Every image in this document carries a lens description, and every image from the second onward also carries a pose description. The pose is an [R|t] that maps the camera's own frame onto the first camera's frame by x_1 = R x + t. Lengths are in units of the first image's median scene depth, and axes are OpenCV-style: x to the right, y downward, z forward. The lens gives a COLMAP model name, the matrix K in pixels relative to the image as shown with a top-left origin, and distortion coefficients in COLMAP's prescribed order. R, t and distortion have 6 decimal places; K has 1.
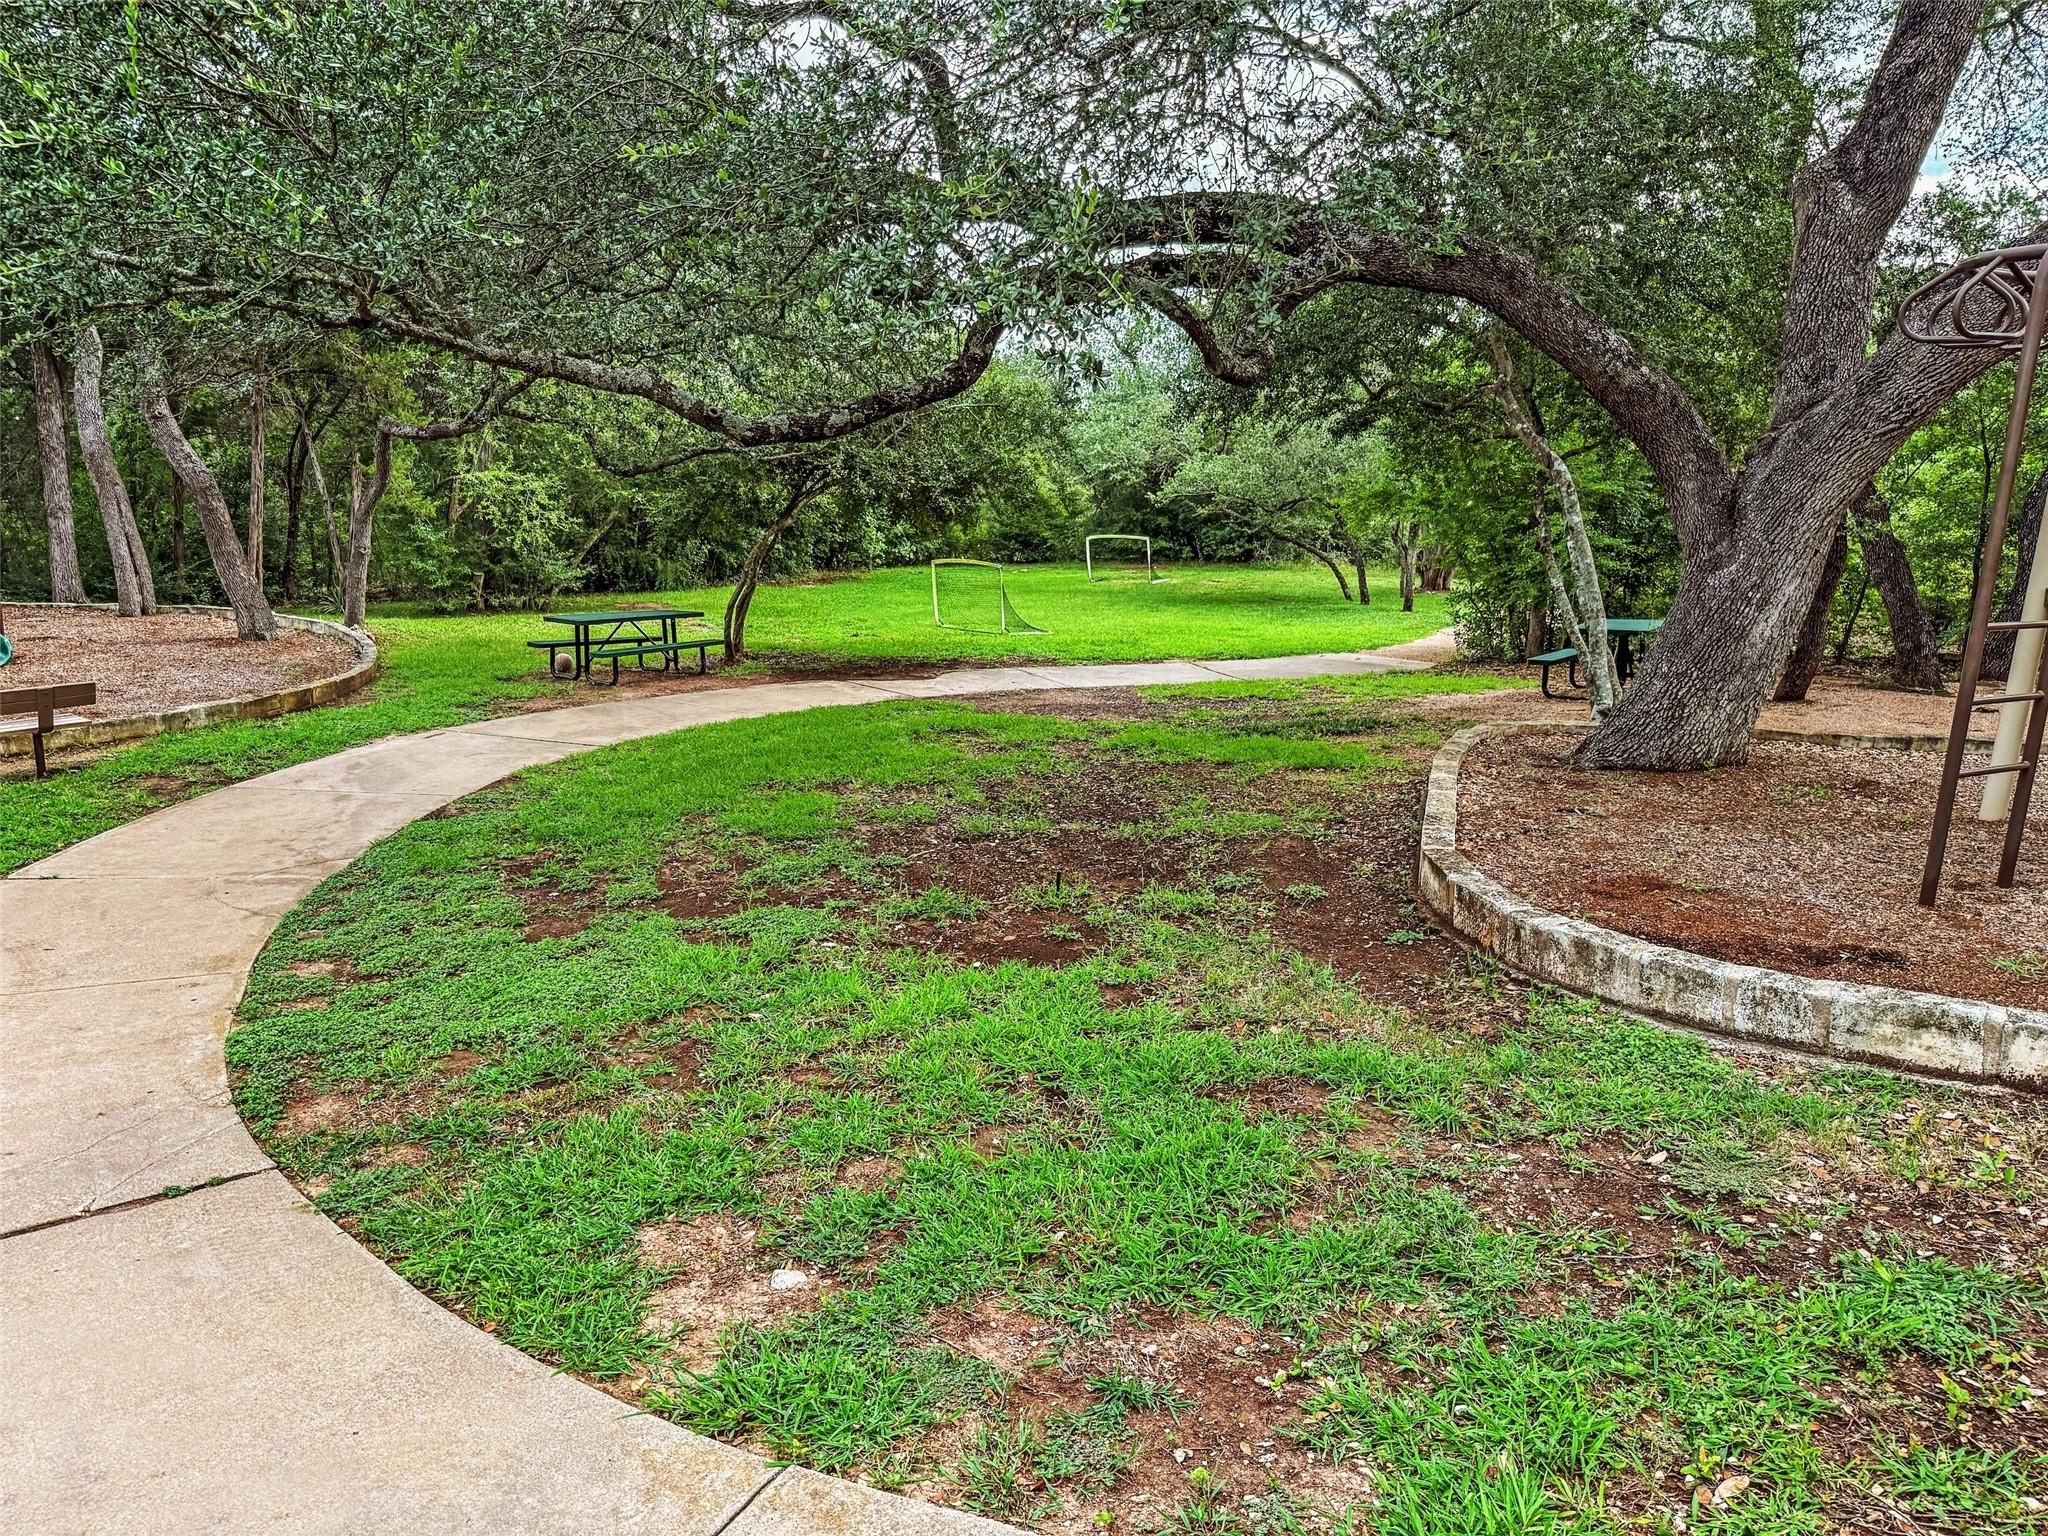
lens RADIAL K [[1404.2, 0, 1025.1], [0, 1404.2, 774.2], [0, 0, 1]] dist [-0.007049, -0.008809]
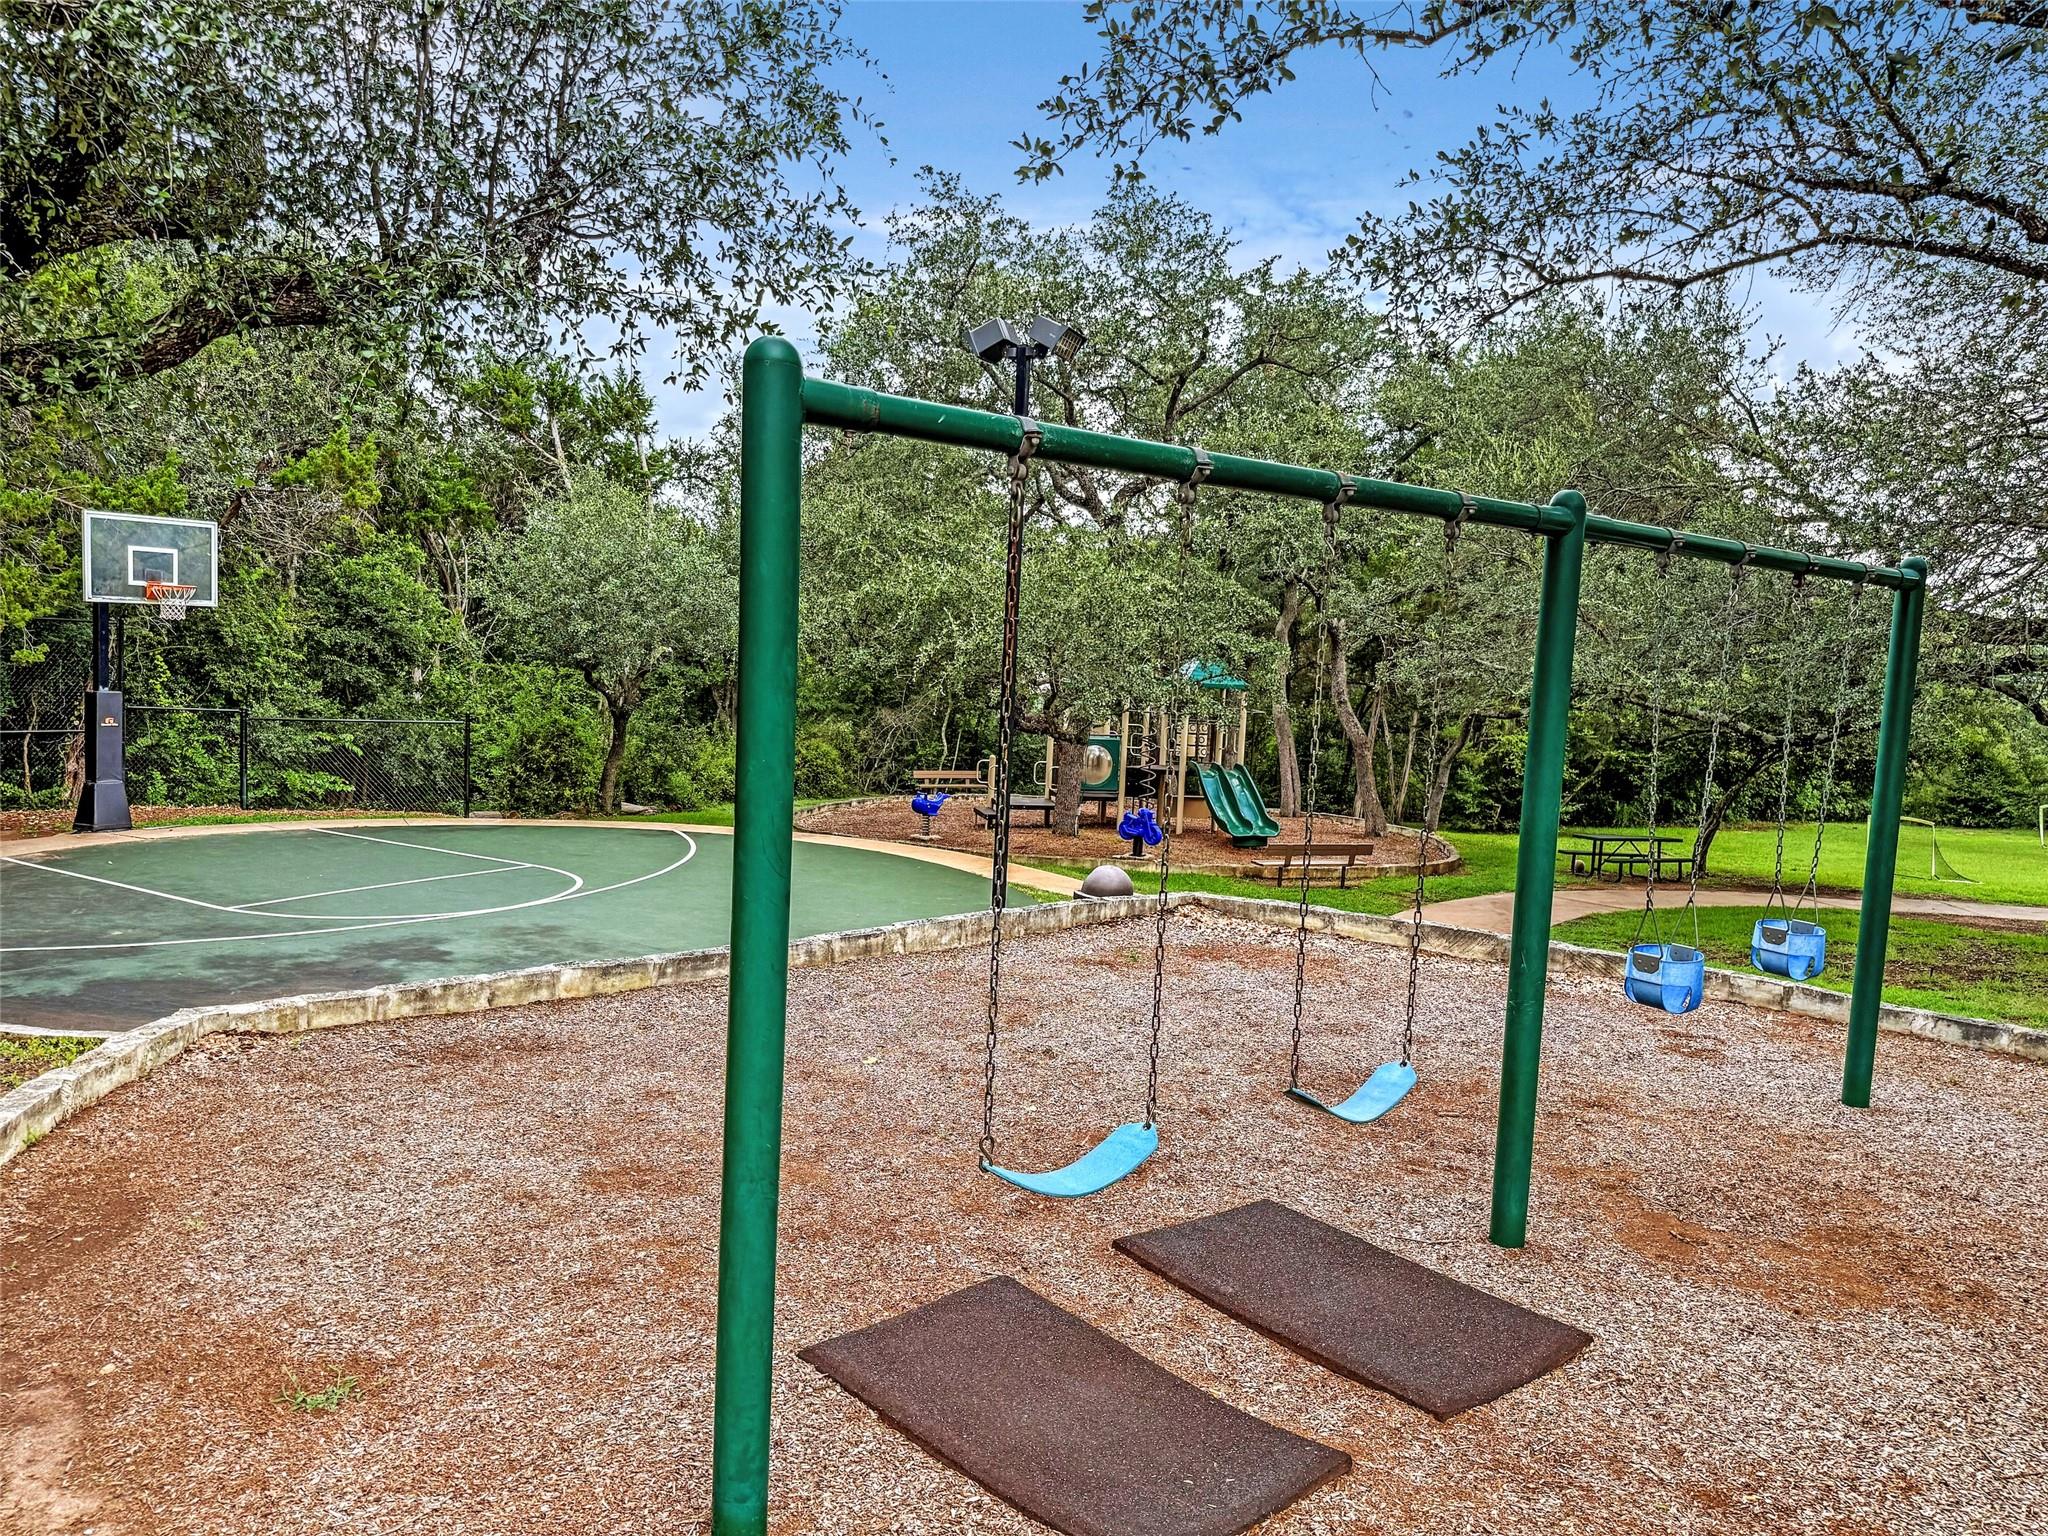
lens RADIAL K [[1404.2, 0, 1012.6], [0, 1404.2, 770.7], [0, 0, 1]] dist [-0.007049, -0.008809]
pose [[0.815448, 0.044617, -0.577109, 0.032590], [-0.142913, 0.981677, -0.126039, 0.083602], [0.560911, 0.185255, 0.806883, -0.493587]]
